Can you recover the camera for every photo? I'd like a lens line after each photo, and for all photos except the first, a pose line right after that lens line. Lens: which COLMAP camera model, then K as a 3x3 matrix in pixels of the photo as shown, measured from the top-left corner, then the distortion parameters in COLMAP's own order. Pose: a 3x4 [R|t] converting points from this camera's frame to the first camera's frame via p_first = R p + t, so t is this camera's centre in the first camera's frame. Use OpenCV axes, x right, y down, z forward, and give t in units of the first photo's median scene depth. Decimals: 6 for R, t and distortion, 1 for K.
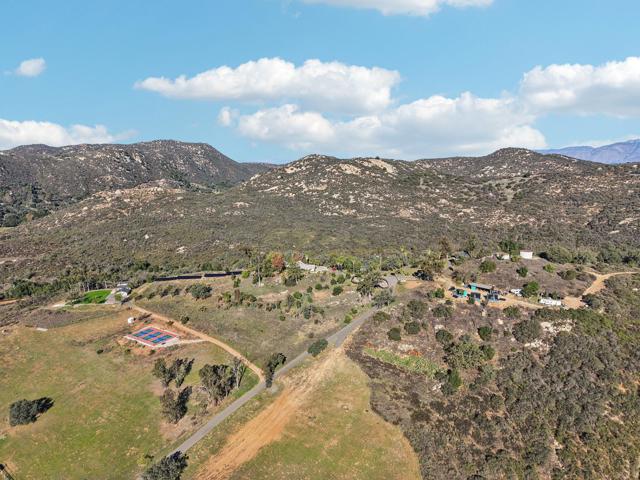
lens RADIAL K [[432.2, 0, 321.2], [0, 432.2, 239.9], [0, 0, 1]] dist [0.024918, -0.021364]
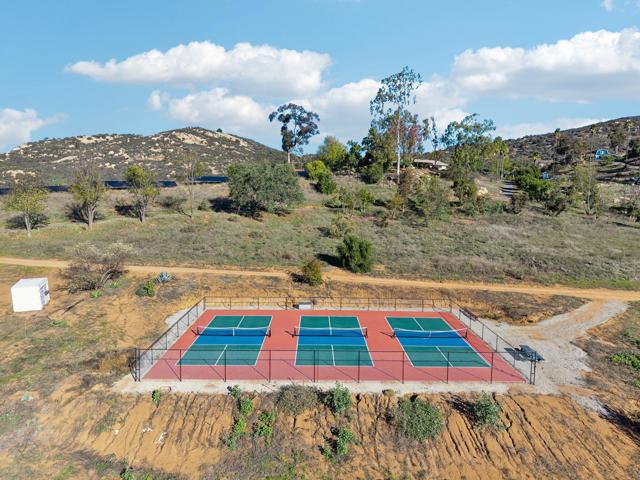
lens RADIAL K [[432.2, 0, 323.1], [0, 432.2, 240.9], [0, 0, 1]] dist [0.024918, -0.021364]
pose [[0.835977, -0.046099, 0.546824, -0.362357], [0.088488, 0.994749, -0.051419, 0.152461], [-0.541582, 0.091372, 0.835667, 0.682772]]
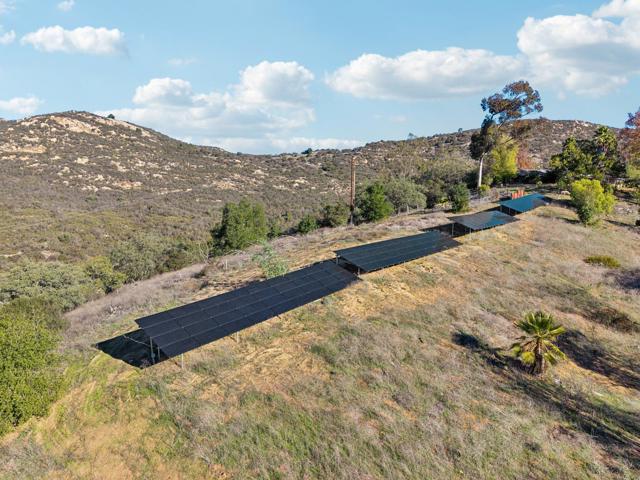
lens RADIAL K [[432.2, 0, 323.4], [0, 432.2, 238.6], [0, 0, 1]] dist [0.024918, -0.021364]
pose [[0.642374, -0.082851, 0.761900, -0.419803], [0.135024, 0.990824, -0.006097, 0.081602], [-0.754404, 0.106791, 0.647666, 0.929055]]
